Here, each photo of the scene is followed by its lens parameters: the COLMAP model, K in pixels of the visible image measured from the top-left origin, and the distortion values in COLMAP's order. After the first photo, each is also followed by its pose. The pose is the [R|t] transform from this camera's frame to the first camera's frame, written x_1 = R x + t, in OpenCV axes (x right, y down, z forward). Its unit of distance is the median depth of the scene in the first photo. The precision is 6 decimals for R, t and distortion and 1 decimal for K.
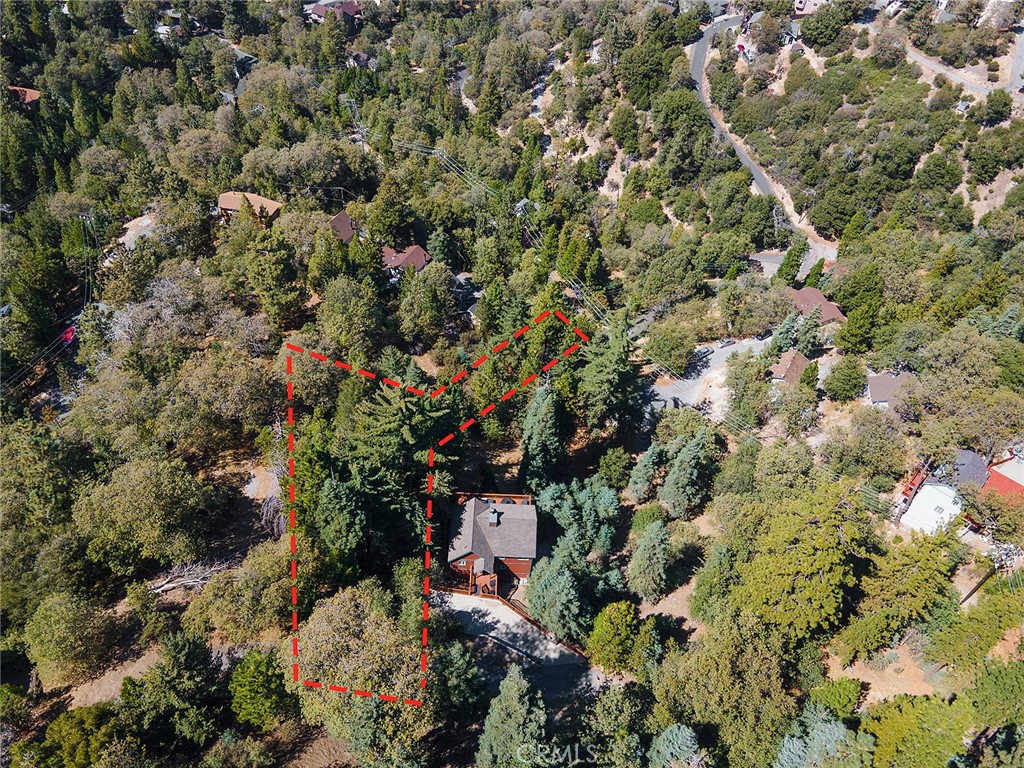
lens RADIAL K [[735.9, 0, 506.5], [0, 735.9, 367.8], [0, 0, 1]] dist [0.045098, 0.011577]
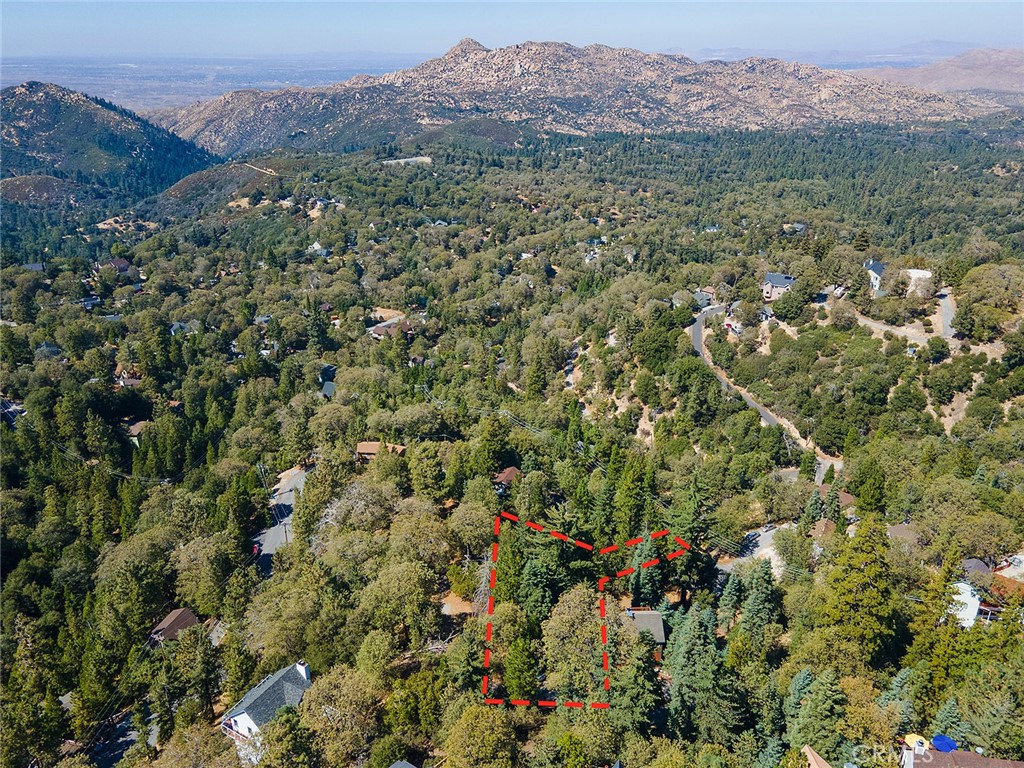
lens RADIAL K [[735.9, 0, 506.5], [0, 735.9, 367.8], [0, 0, 1]] dist [0.045098, 0.011577]
pose [[0.997380, -0.072329, 0.001135, -0.079260], [0.067128, 0.919588, -0.387107, 0.112038], [0.026956, 0.386169, 0.922034, -0.164890]]
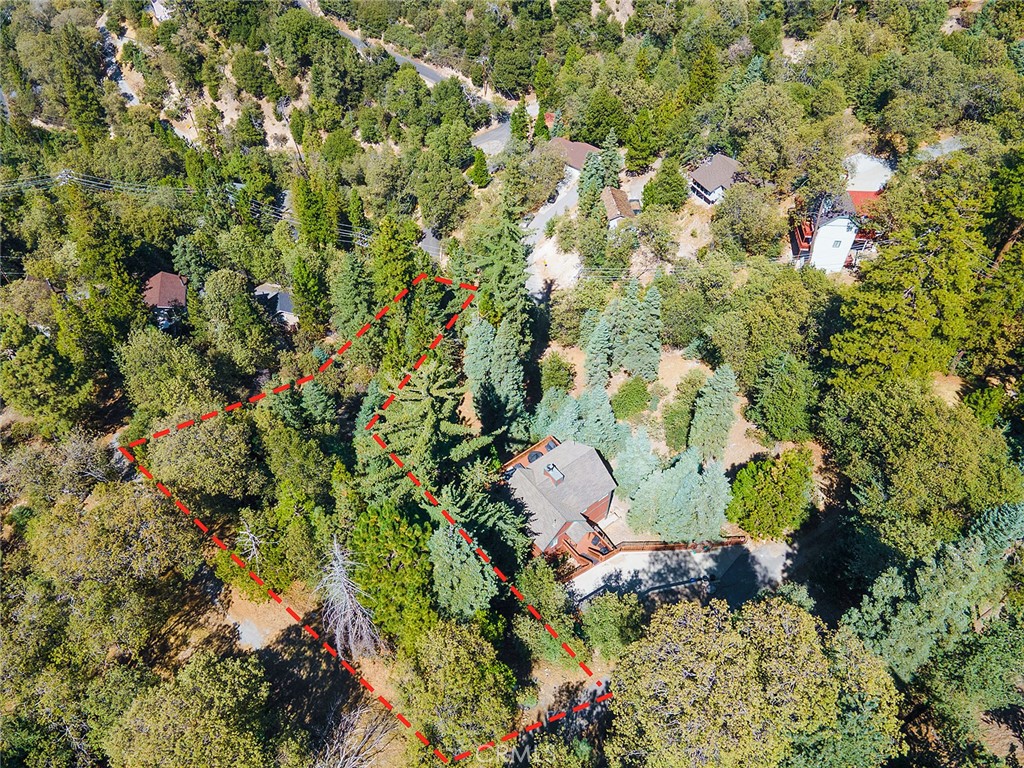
lens RADIAL K [[707.0, 0, 503.9], [0, 707.0, 382.8], [0, 0, 1]] dist [0.068948, 0.003945]
pose [[0.785470, -0.504762, 0.358123, -0.108921], [0.474016, 0.862691, 0.176275, -0.018857], [-0.397927, 0.031298, 0.916883, 0.112174]]
